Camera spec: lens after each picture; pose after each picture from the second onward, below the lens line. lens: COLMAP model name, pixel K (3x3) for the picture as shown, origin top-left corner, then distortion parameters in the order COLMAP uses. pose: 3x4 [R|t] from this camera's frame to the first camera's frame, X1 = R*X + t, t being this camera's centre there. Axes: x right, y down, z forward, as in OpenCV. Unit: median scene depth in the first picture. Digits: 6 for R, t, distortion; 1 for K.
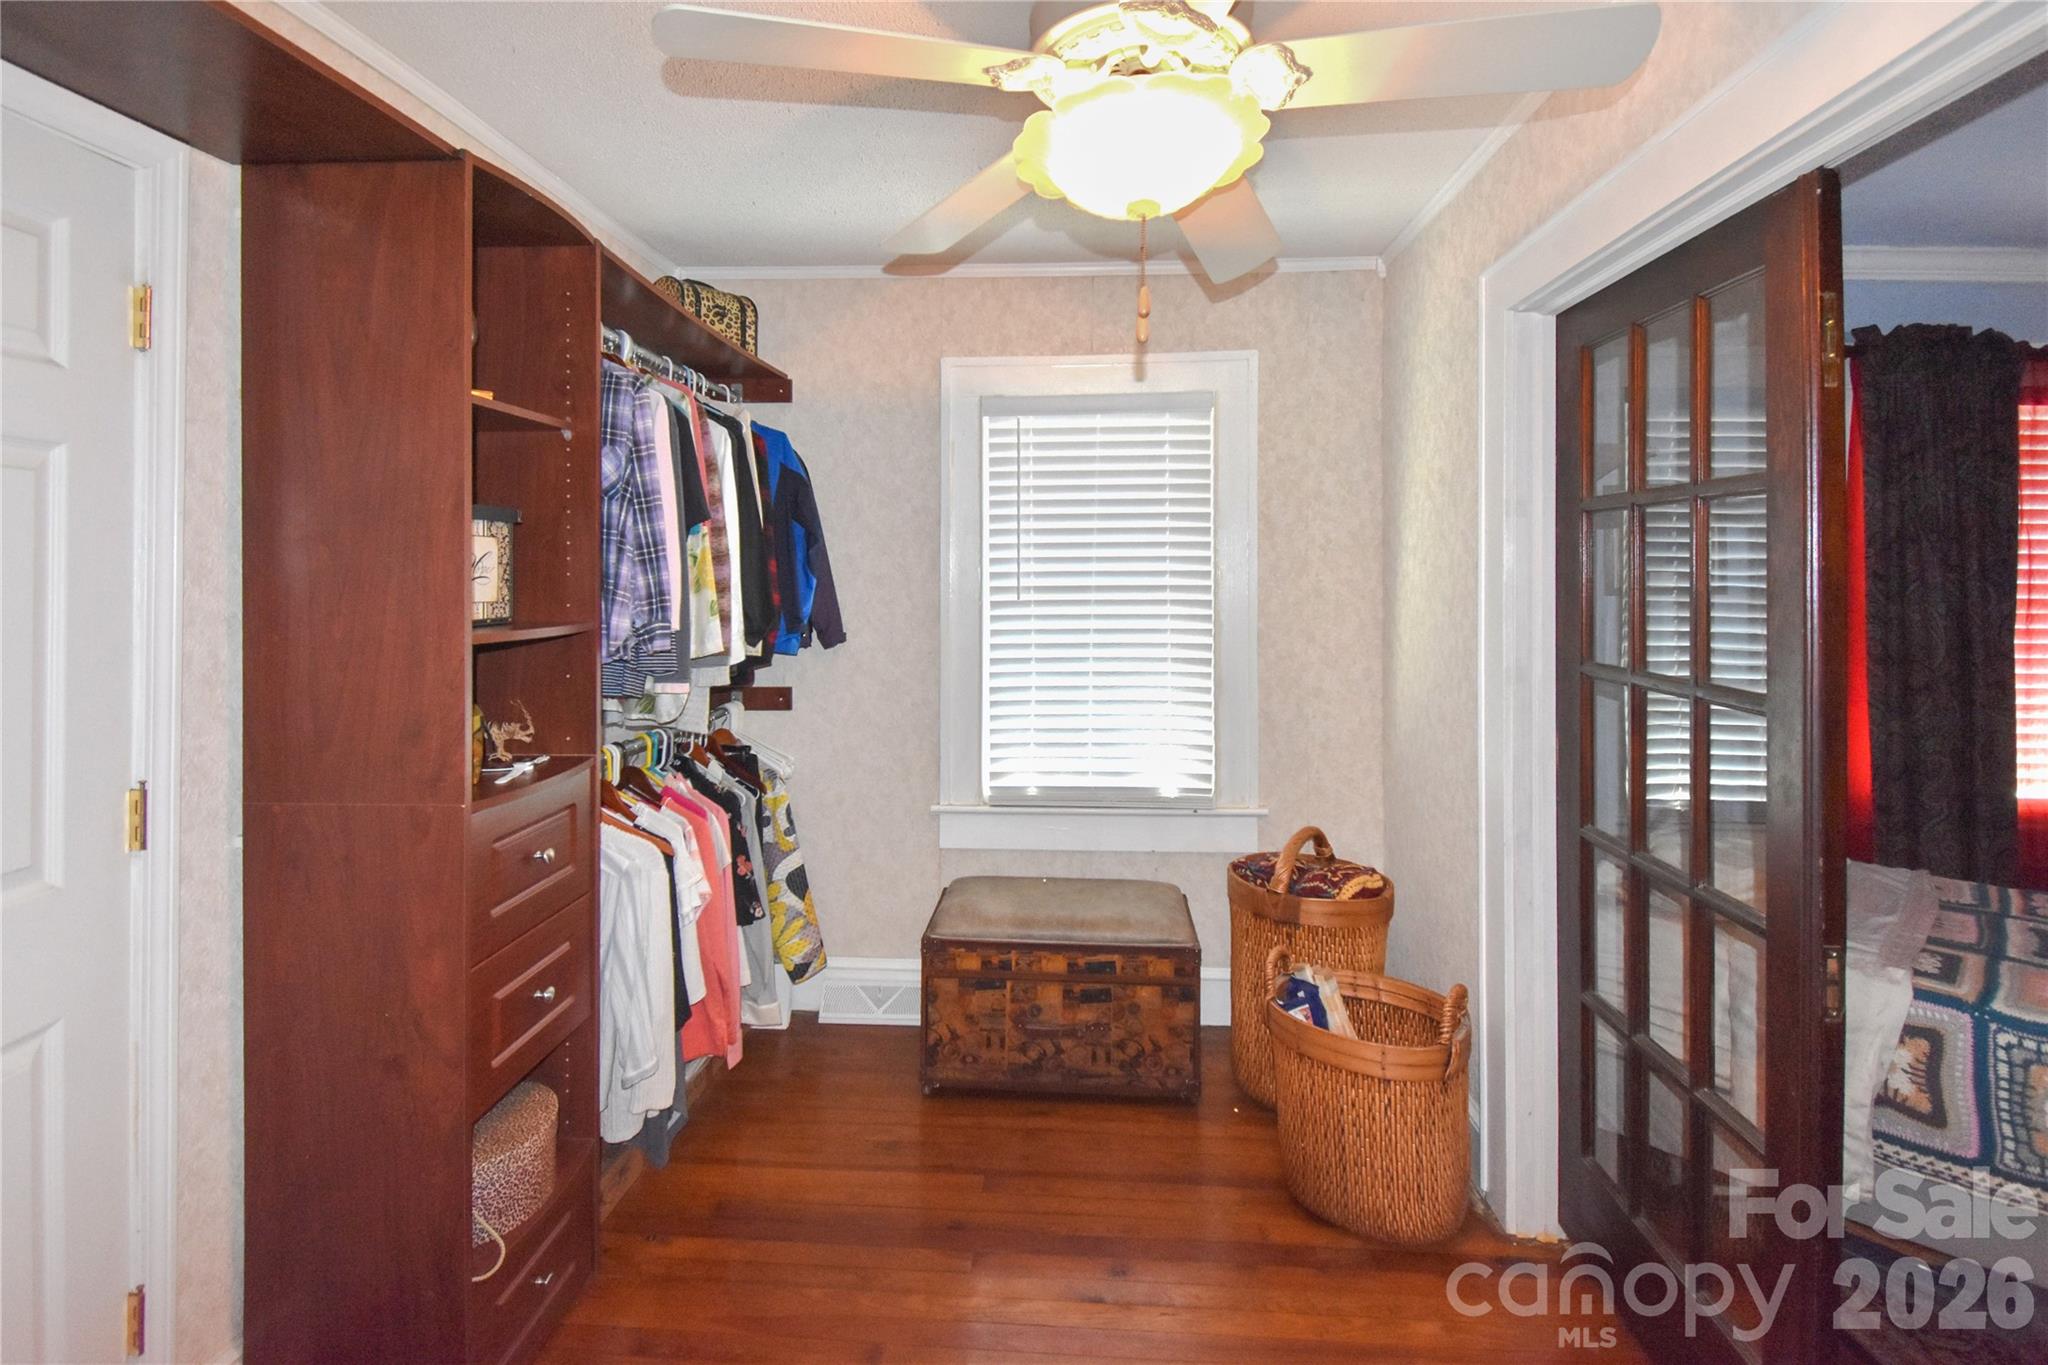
lens RADIAL K [[950.1, 0, 1030.5], [0, 950.1, 581.8], [0, 0, 1]] dist [0.000682, -0.000339]
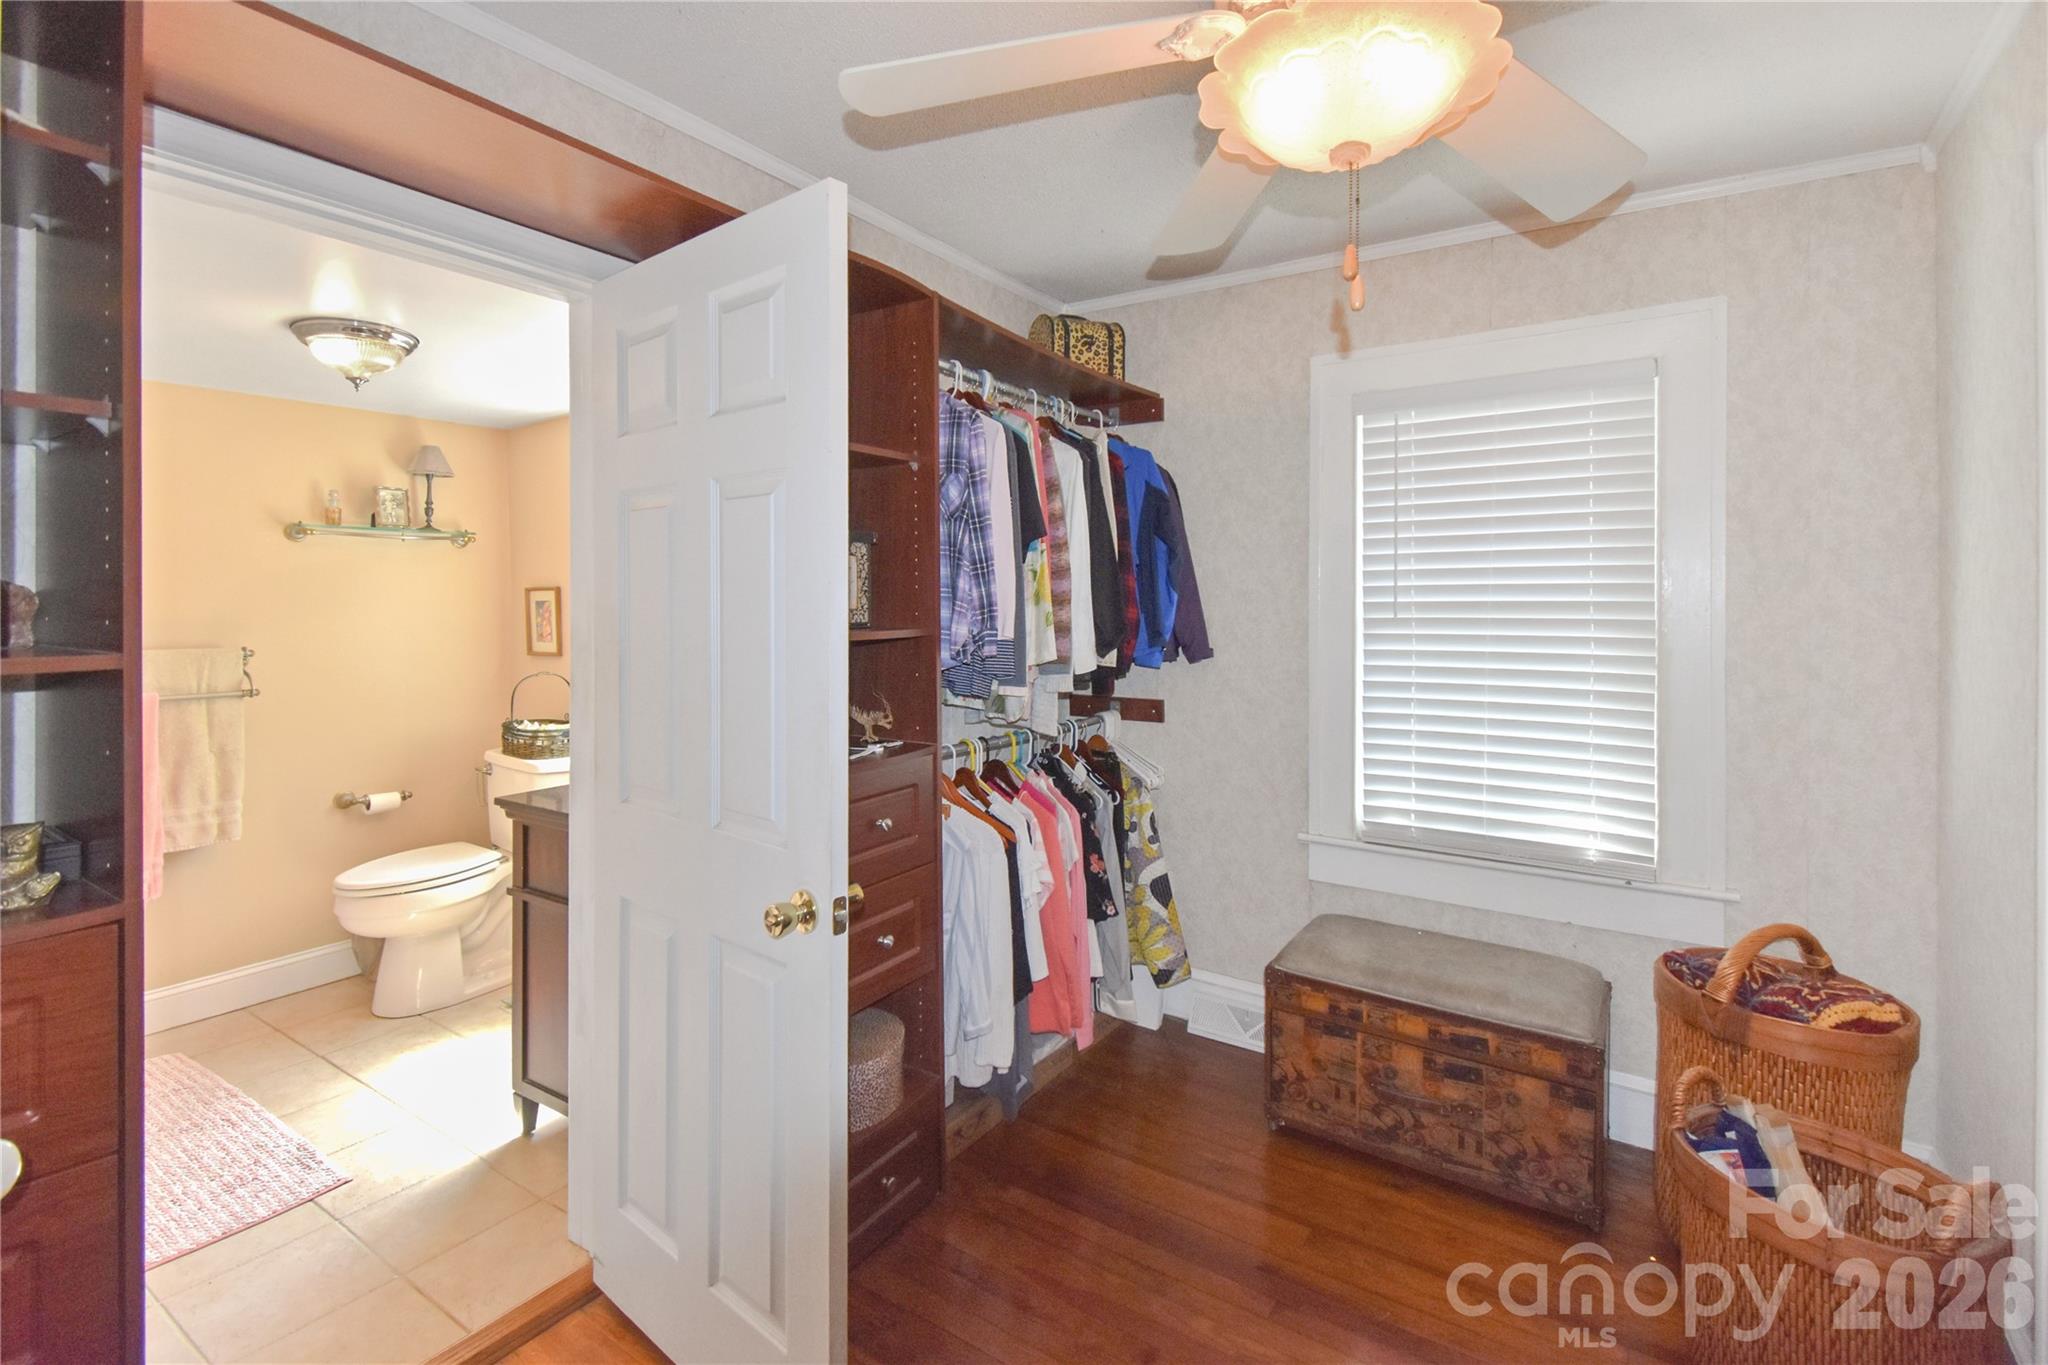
lens RADIAL K [[941.5, 0, 1005.0], [0, 941.5, 620.8], [0, 0, 1]] dist [0.015518, -0.022555]
pose [[0.857693, 0.015815, -0.513919, 0.145110], [-0.006300, 0.999775, 0.020251, 0.007042], [0.514124, -0.014131, 0.857600, 0.050183]]
